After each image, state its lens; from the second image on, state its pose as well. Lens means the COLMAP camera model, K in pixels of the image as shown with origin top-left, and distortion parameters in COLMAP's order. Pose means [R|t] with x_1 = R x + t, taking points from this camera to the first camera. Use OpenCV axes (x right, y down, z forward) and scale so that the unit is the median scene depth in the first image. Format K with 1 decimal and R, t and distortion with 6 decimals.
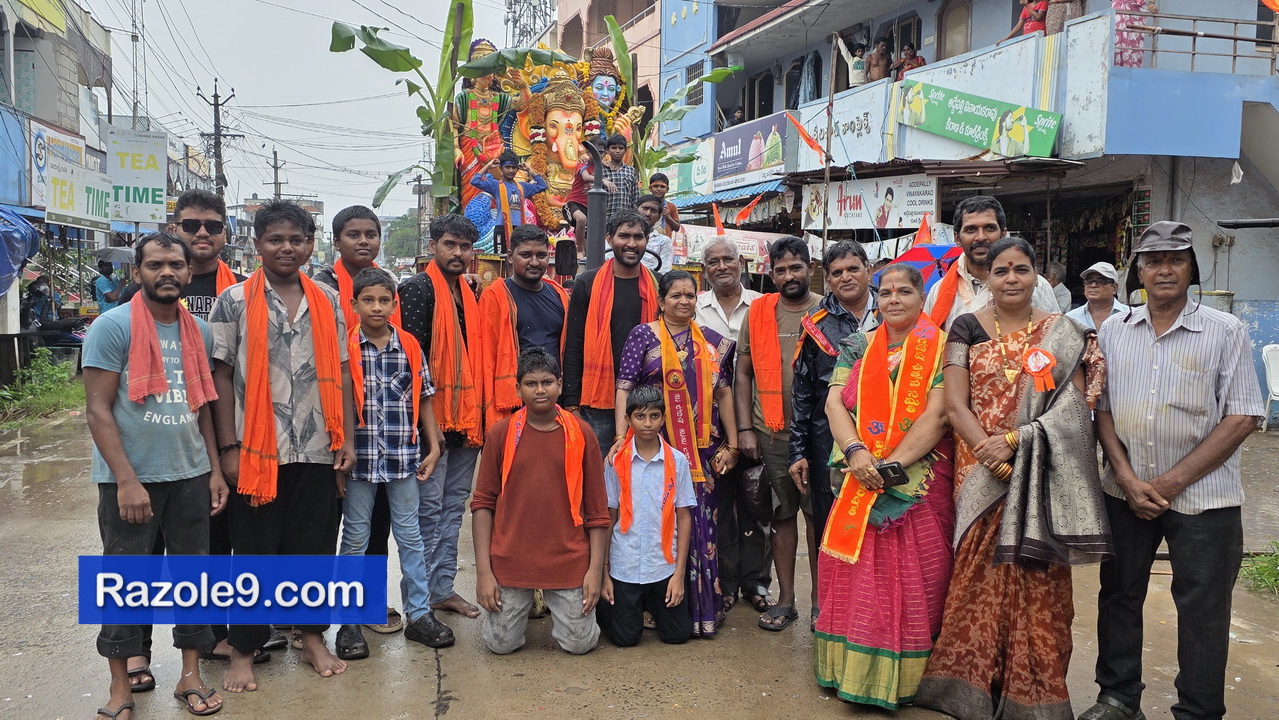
lens RADIAL K [[1186.2, 0, 639.5], [0, 1186.2, 360.0], [0, 0, 1]] dist [0.102976, -0.270028]
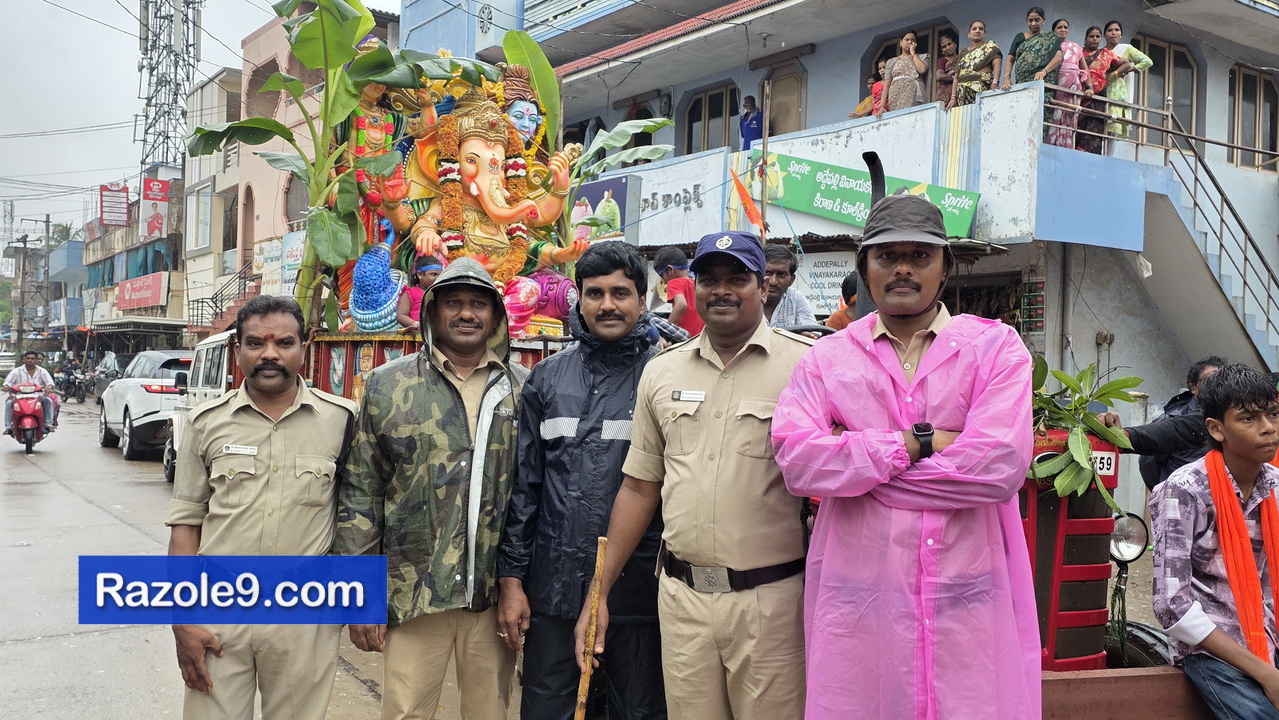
lens RADIAL K [[1205.9, 0, 639.5], [0, 1205.9, 360.0], [0, 0, 1]] dist [0.053746, 0.000191]
pose [[0.951328, 0.018776, 0.307607, -0.155175], [0.003122, 0.997504, -0.070542, -0.016615], [-0.308164, 0.068069, 0.948895, 0.210262]]
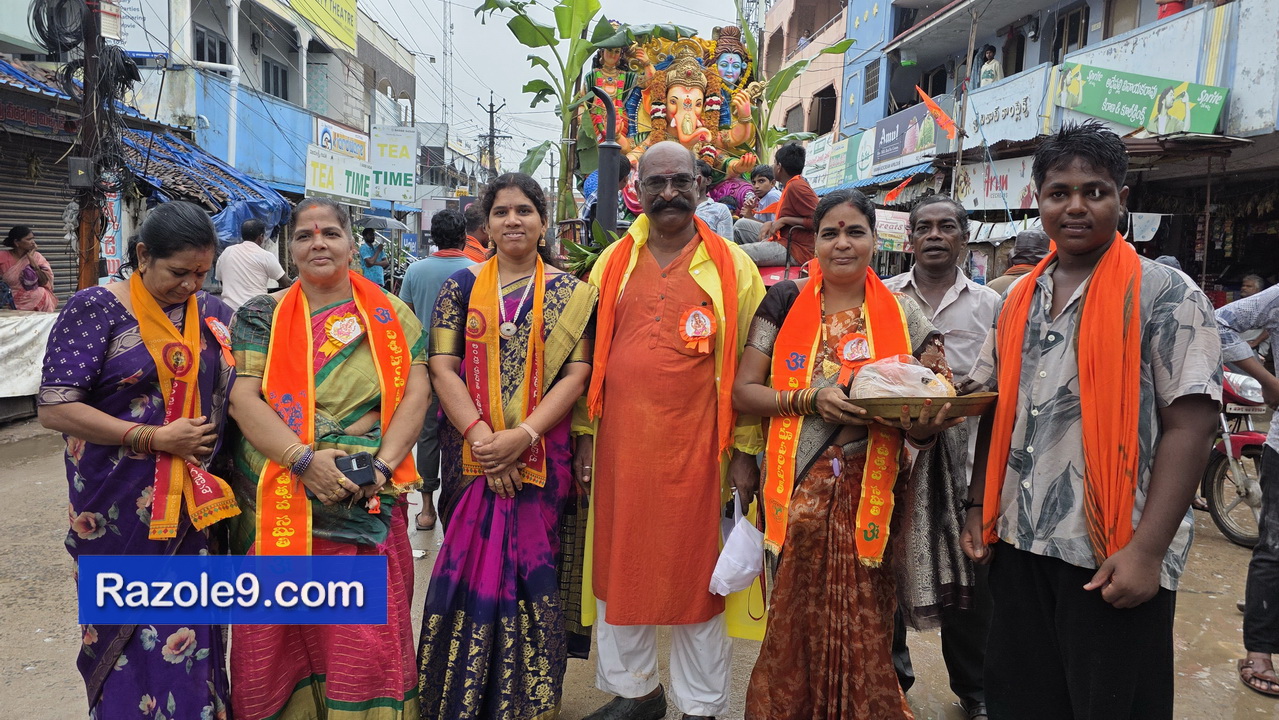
lens RADIAL K [[950.3, 0, 616.3], [0, 950.3, 358.3], [0, 0, 1]] dist [0.029310, -0.046554]
pose [[0.970148, 0.048012, -0.237712, 0.067620], [-0.038983, 0.998334, 0.042542, -0.005285], [0.239359, -0.032006, 0.970404, 0.136334]]
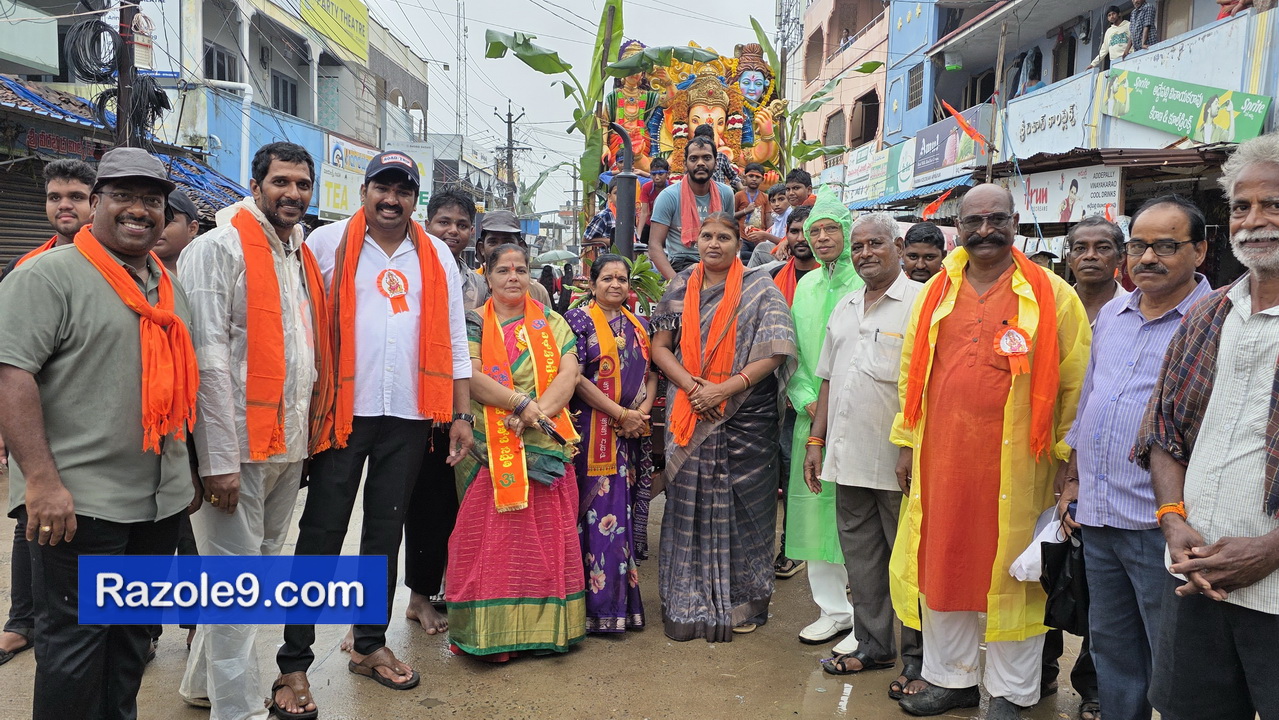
lens RADIAL K [[1056.7, 0, 608.9], [0, 1056.7, 362.6], [0, 0, 1]] dist [0.046587, -0.076919]
pose [[0.961138, 0.035523, -0.273774, 0.088953], [-0.031541, 0.999323, 0.018932, -0.001561], [0.274261, -0.009561, 0.961608, 0.072335]]
